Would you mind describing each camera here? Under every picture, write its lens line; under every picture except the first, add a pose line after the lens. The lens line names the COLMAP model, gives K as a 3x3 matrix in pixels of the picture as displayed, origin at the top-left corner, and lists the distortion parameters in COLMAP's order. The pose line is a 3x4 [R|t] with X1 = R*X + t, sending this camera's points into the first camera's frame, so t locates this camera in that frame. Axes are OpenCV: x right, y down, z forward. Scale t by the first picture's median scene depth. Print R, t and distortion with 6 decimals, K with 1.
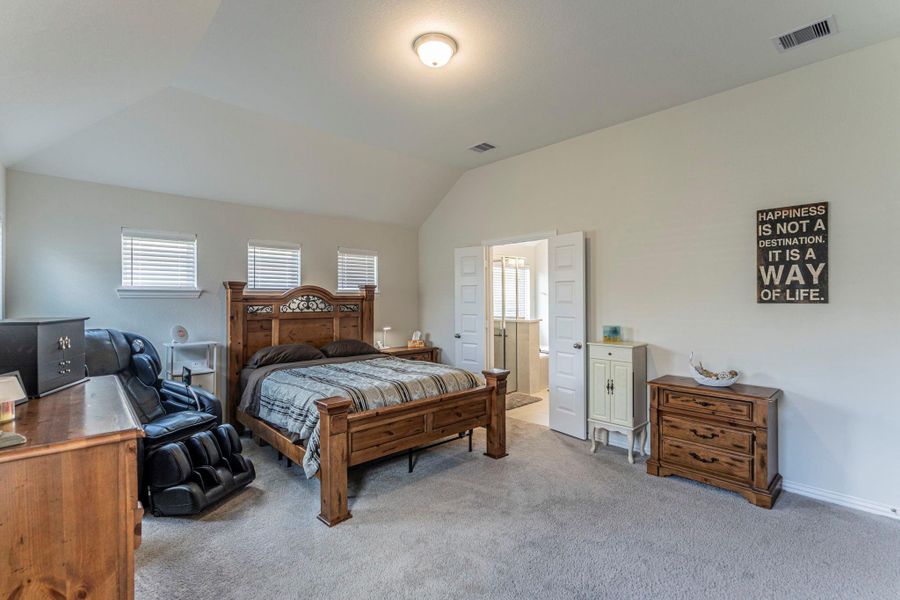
lens RADIAL K [[419.6, 0, 450.0], [0, 419.6, 300.0], [0, 0, 1]] dist [0.000199, -0.000019]
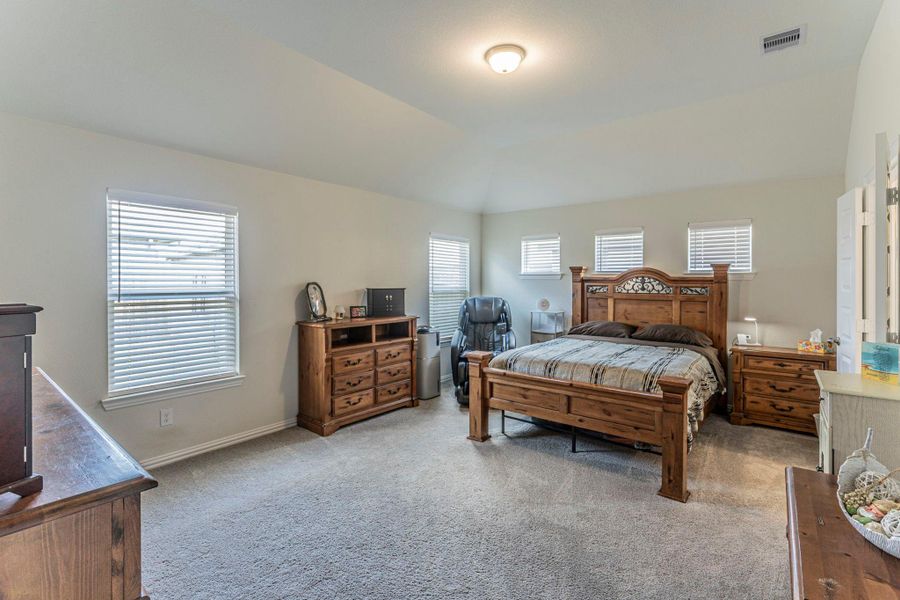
lens RADIAL K [[410.1, 0, 451.2], [0, 410.1, 285.3], [0, 0, 1]] dist [0.000200, 0.000007]
pose [[0.142958, 0.011626, -0.989660, 0.595838], [-0.004941, 0.999927, 0.011033, 0.000589], [0.989716, 0.003312, 0.143005, 0.407175]]
